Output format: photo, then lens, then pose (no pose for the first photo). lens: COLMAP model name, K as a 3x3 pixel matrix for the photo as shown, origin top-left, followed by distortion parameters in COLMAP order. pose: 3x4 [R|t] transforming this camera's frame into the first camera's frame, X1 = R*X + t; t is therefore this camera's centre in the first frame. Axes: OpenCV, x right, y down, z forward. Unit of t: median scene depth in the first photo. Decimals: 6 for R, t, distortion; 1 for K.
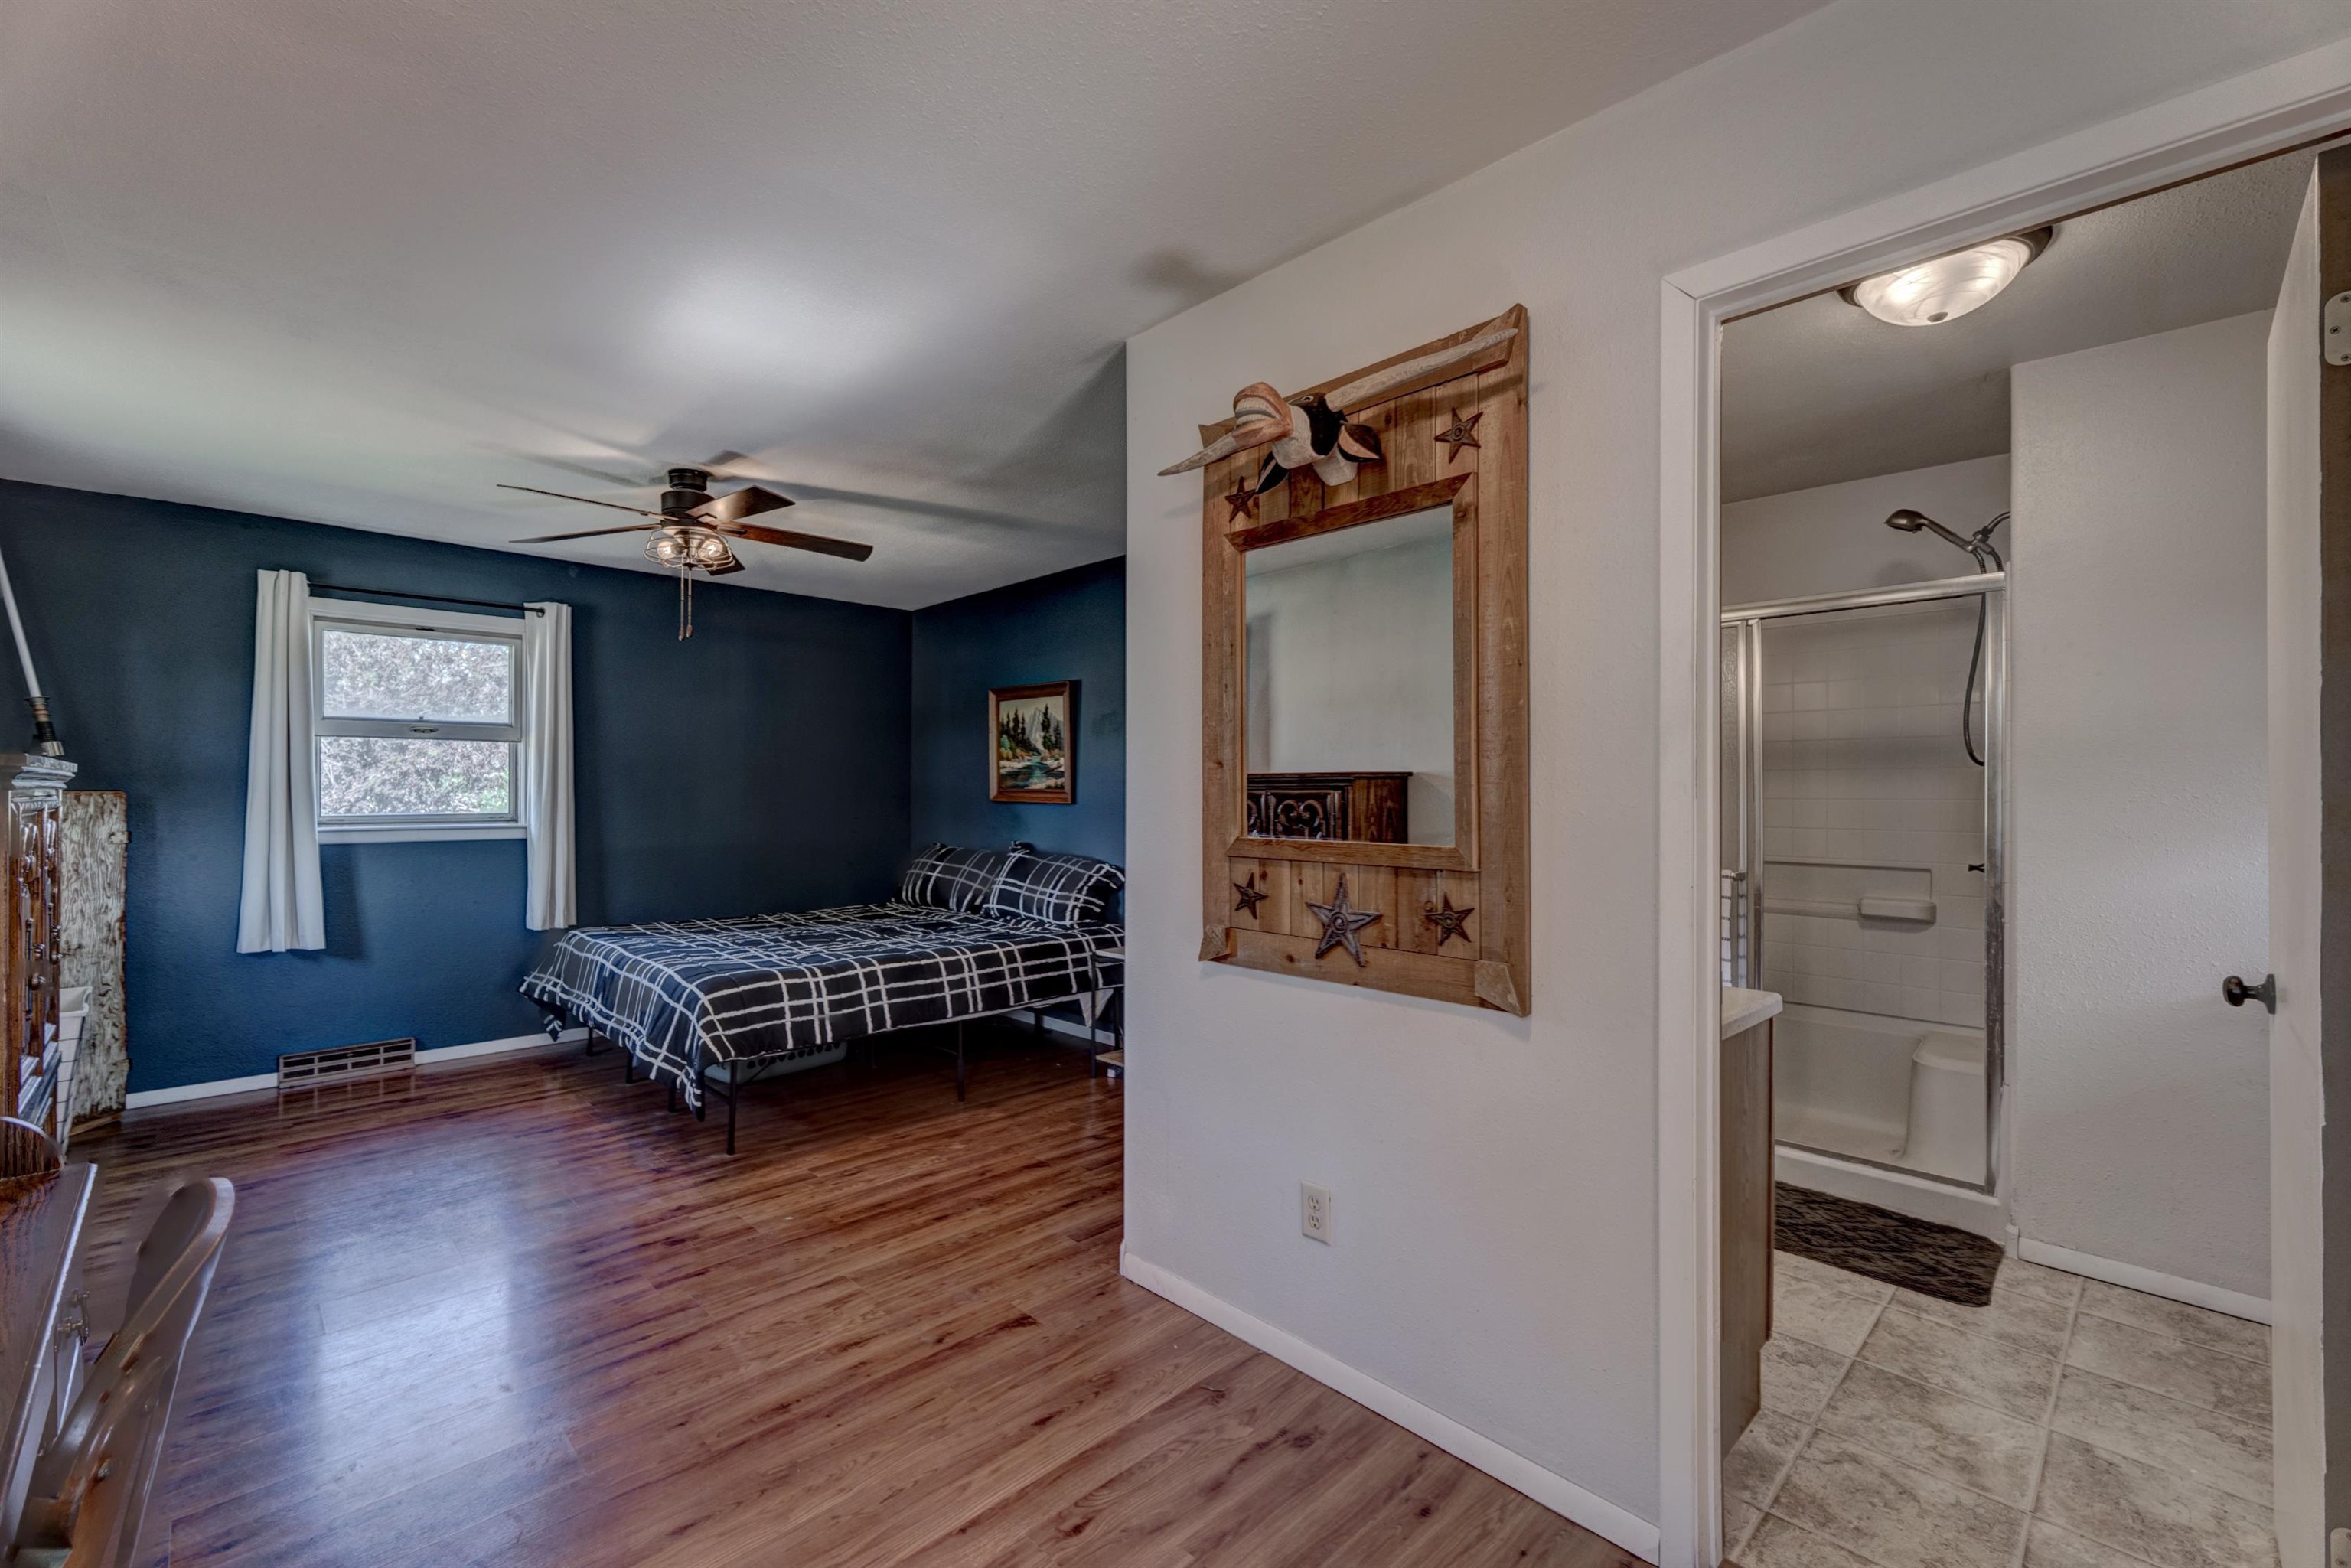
lens RADIAL K [[991.7, 0, 1184.7], [0, 991.7, 791.0], [0, 0, 1]] dist [0.008817, -0.002012]
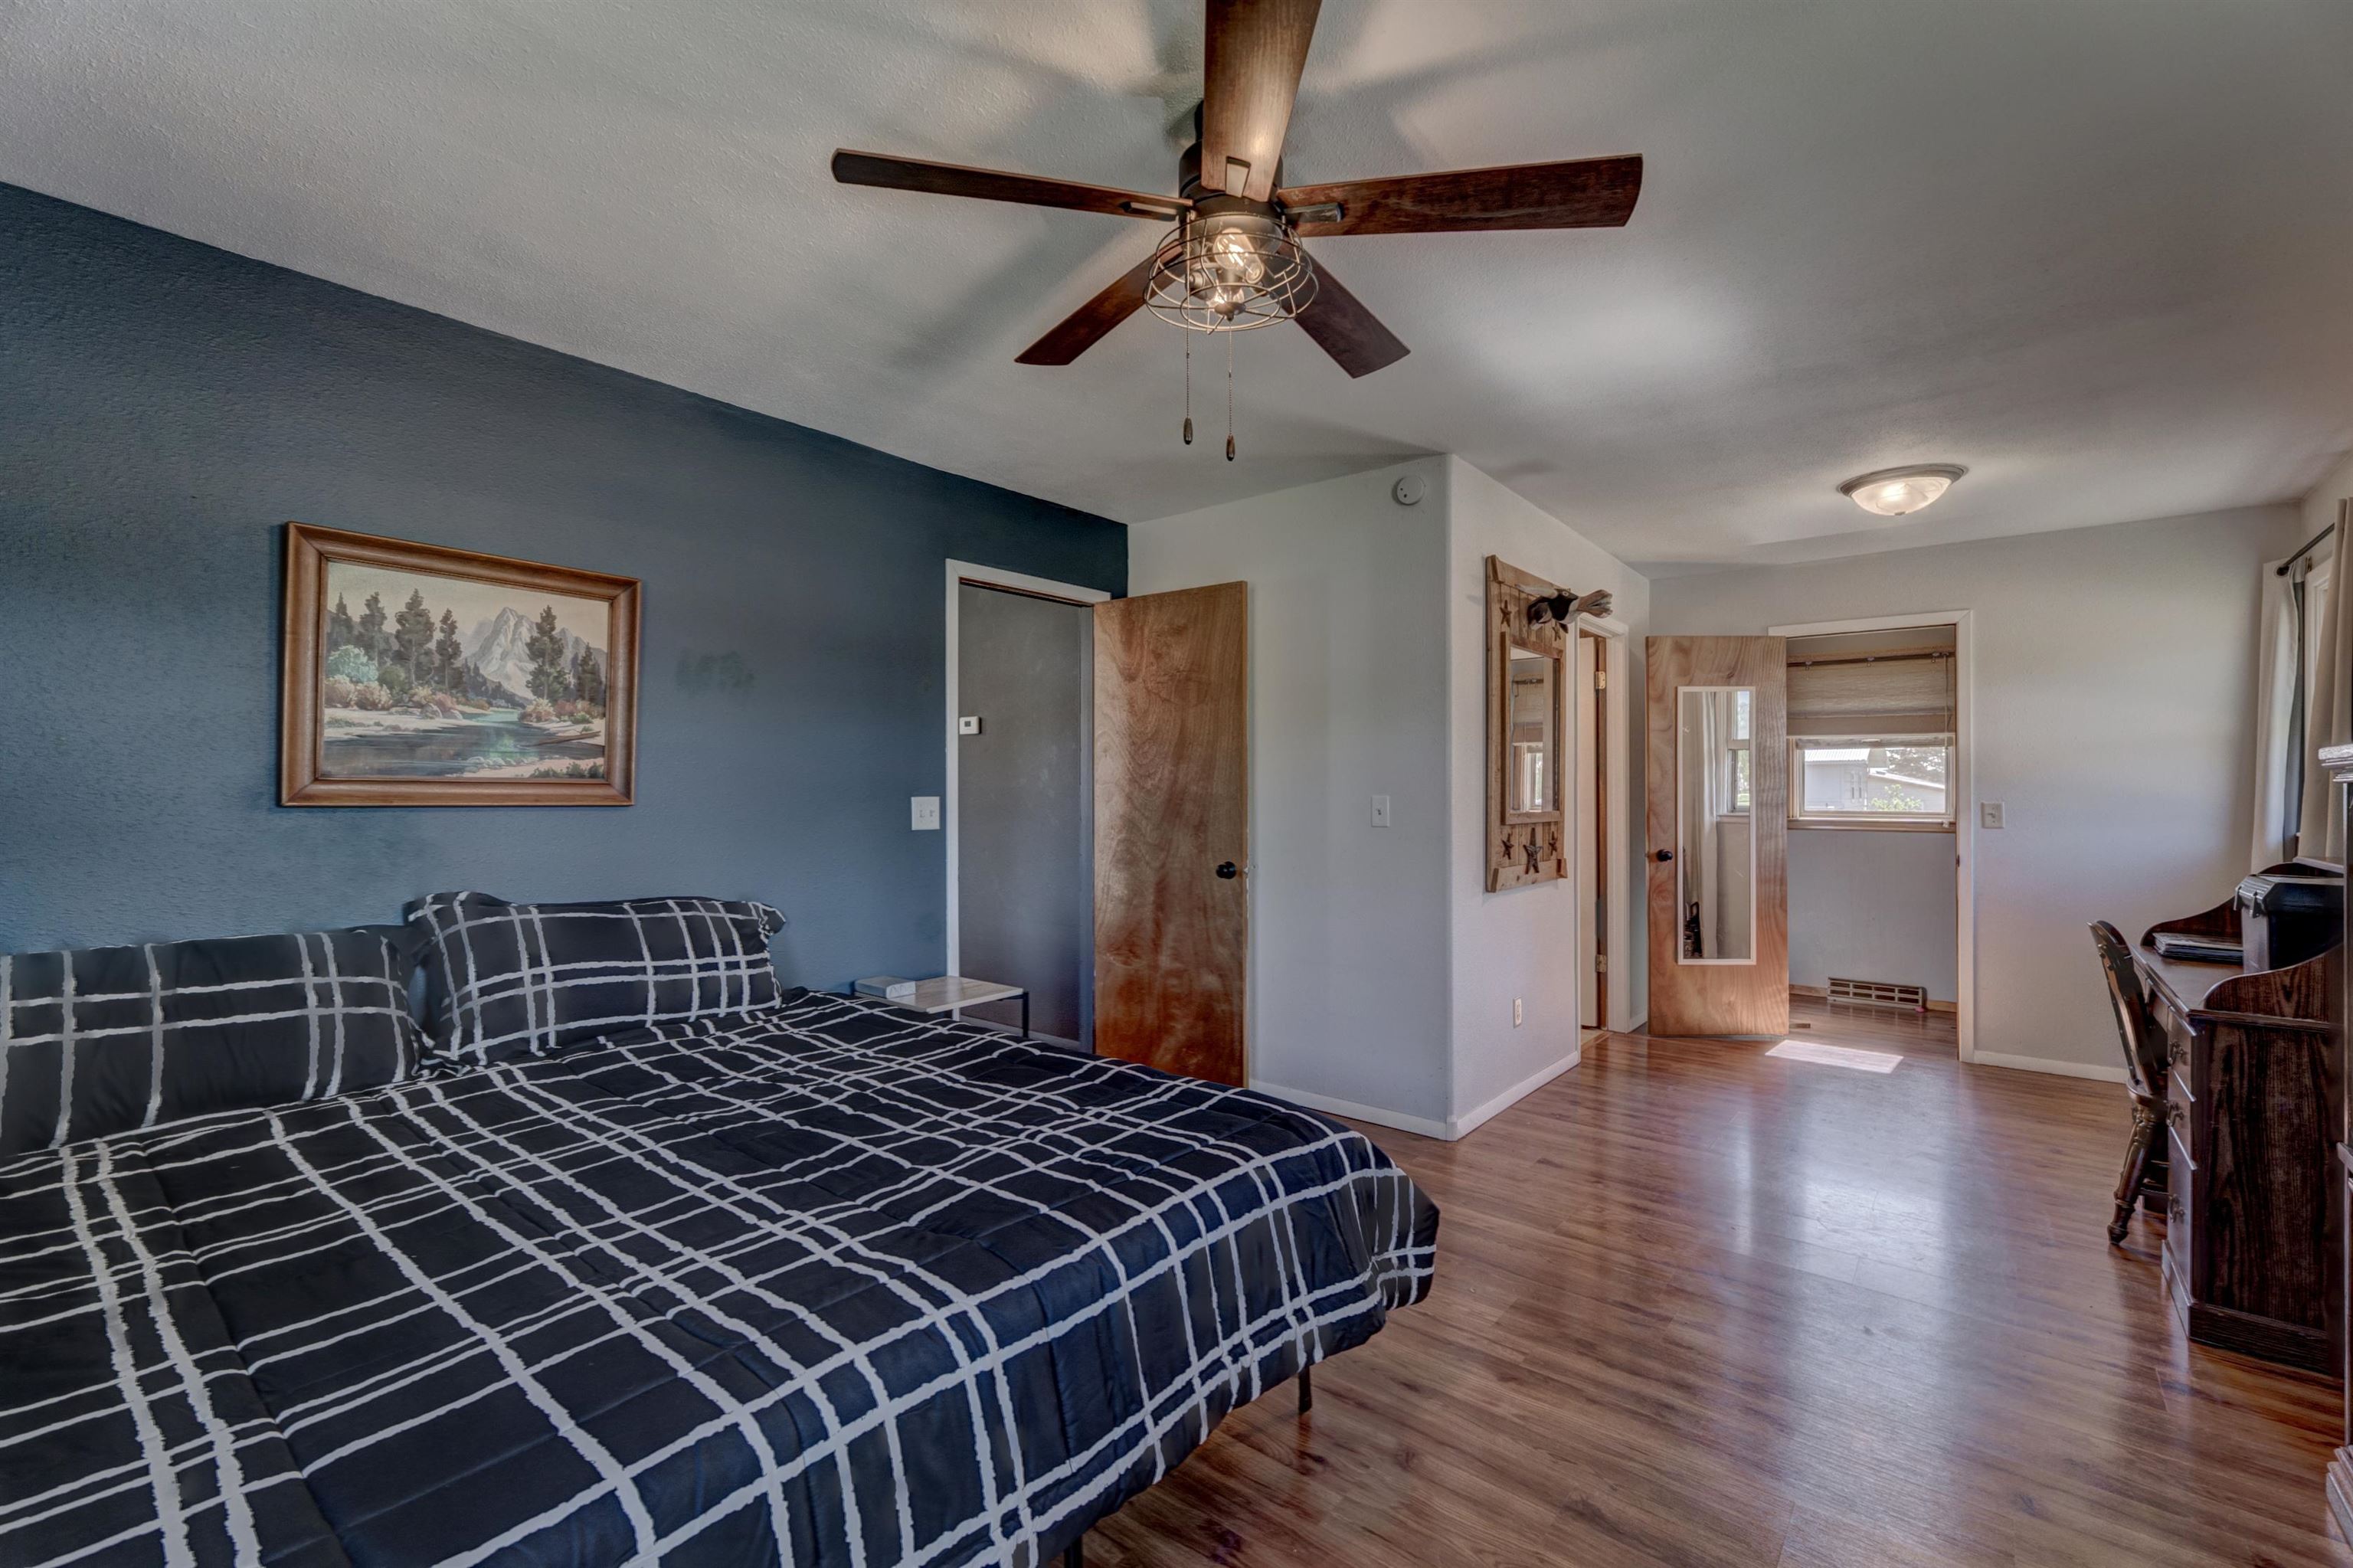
lens RADIAL K [[992.6, 0, 1174.8], [0, 992.6, 781.0], [0, 0, 1]] dist [0.008817, -0.002012]
pose [[-0.113841, 0.004490, 0.993489, -0.751406], [-0.006013, 0.999968, -0.005209, 0.000072], [-0.993481, -0.006566, -0.113810, 0.836878]]
